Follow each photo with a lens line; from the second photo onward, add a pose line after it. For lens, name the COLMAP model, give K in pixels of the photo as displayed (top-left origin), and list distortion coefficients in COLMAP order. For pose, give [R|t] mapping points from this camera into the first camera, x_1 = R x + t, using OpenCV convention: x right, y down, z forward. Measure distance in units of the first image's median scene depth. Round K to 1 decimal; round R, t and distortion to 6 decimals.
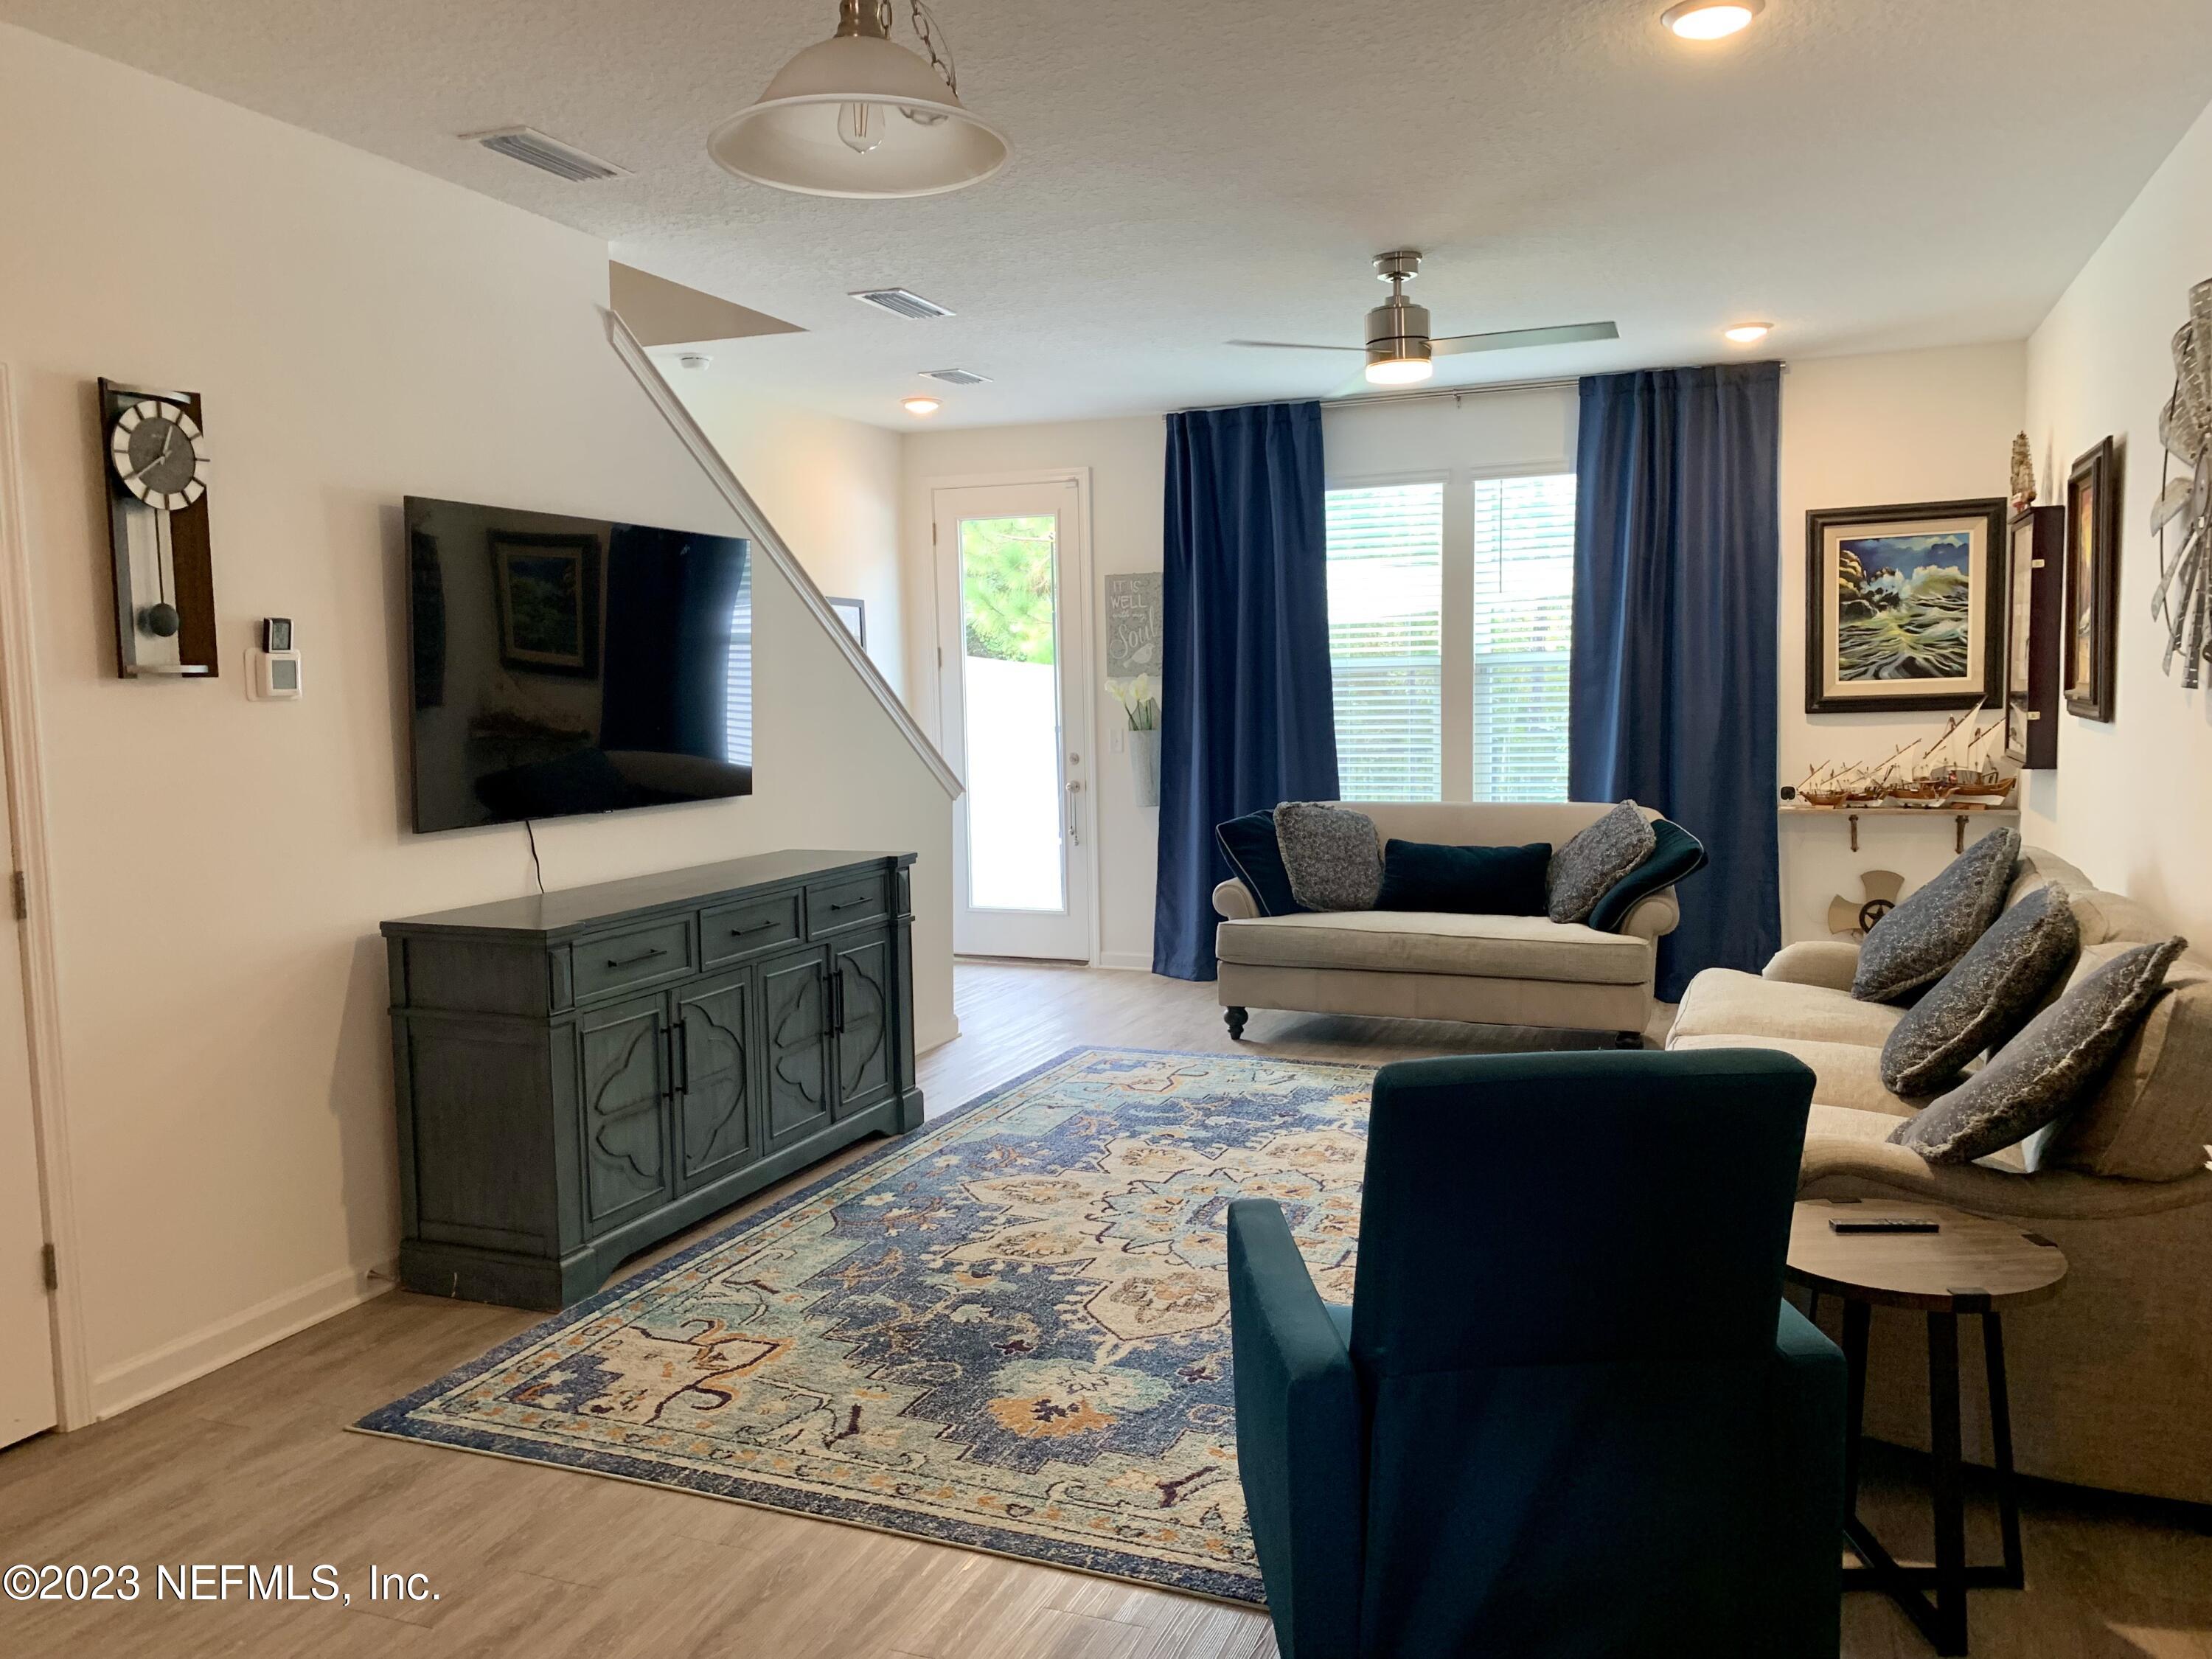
lens RADIAL K [[1657.2, 0, 1106.0], [0, 1657.2, 829.5], [0, 0, 1]] dist [0.041543, -0.151959]
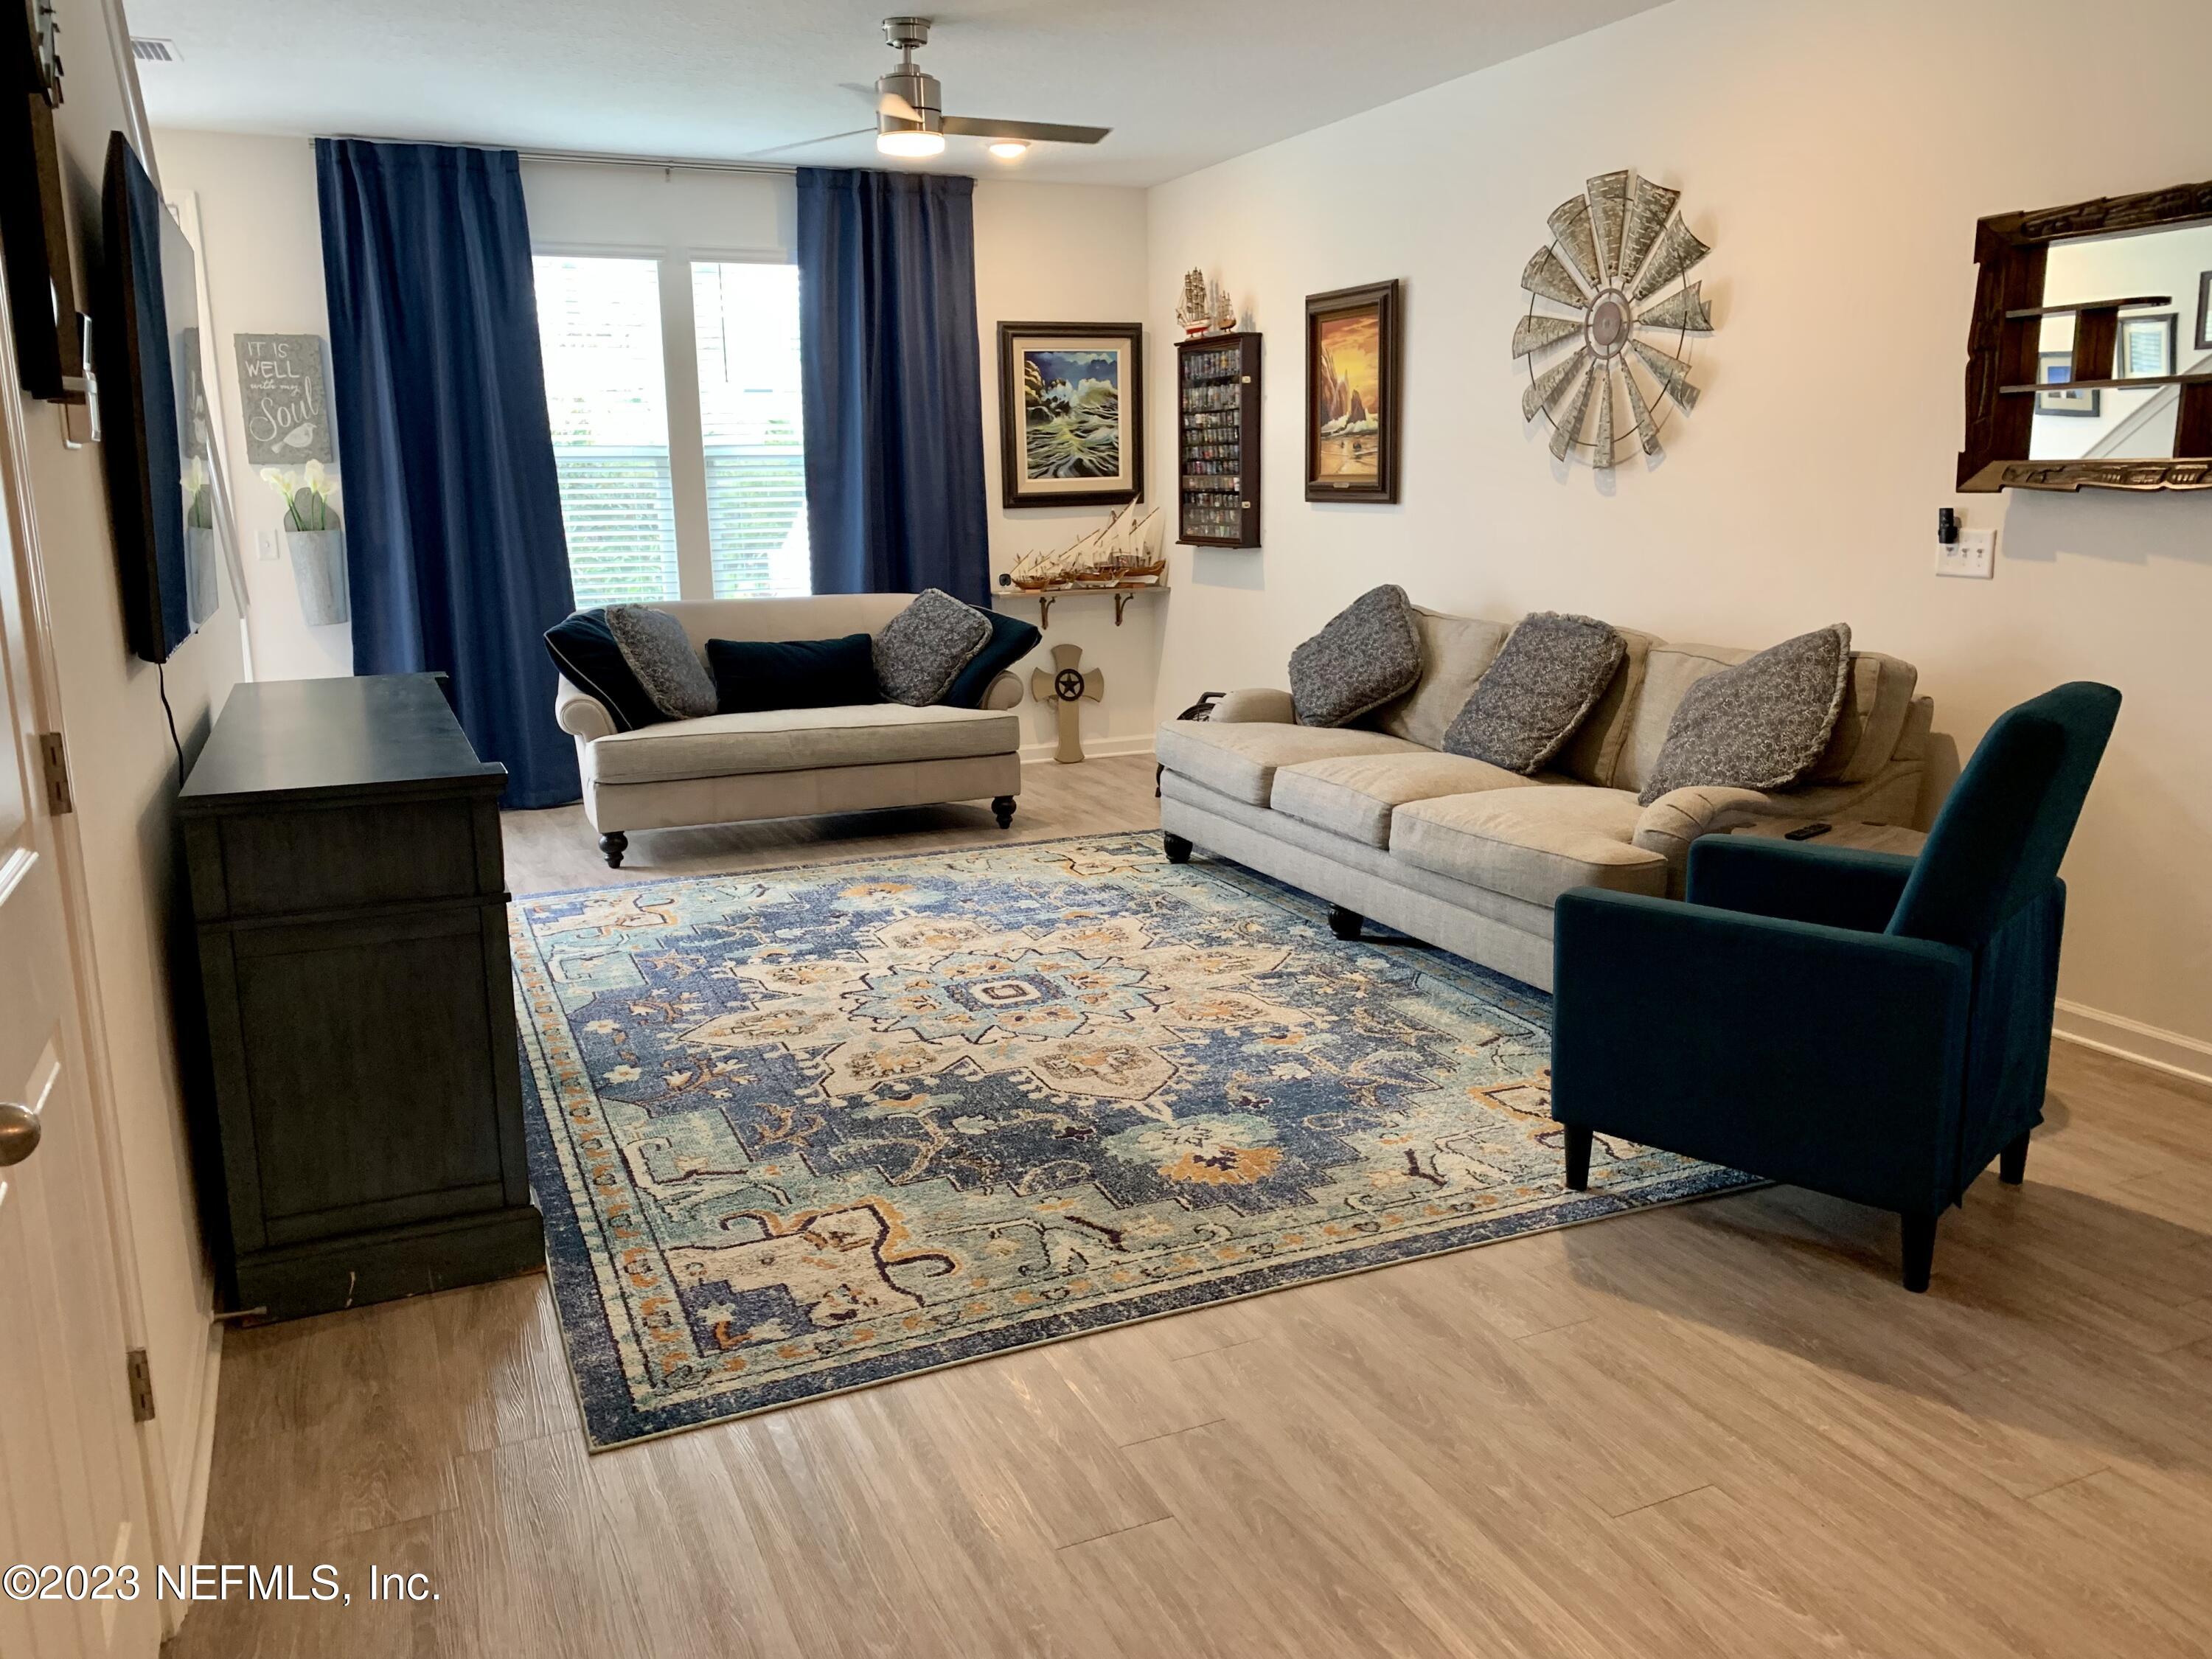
lens RADIAL K [[1723.2, 0, 1109.8], [0, 1723.2, 736.0], [0, 0, 1]] dist [0.137800, -0.313102]
pose [[0.693340, -0.094104, 0.714440, -0.520524], [0.063379, 0.995558, 0.069625, 0.008369], [-0.717818, -0.002994, 0.696224, 0.199156]]
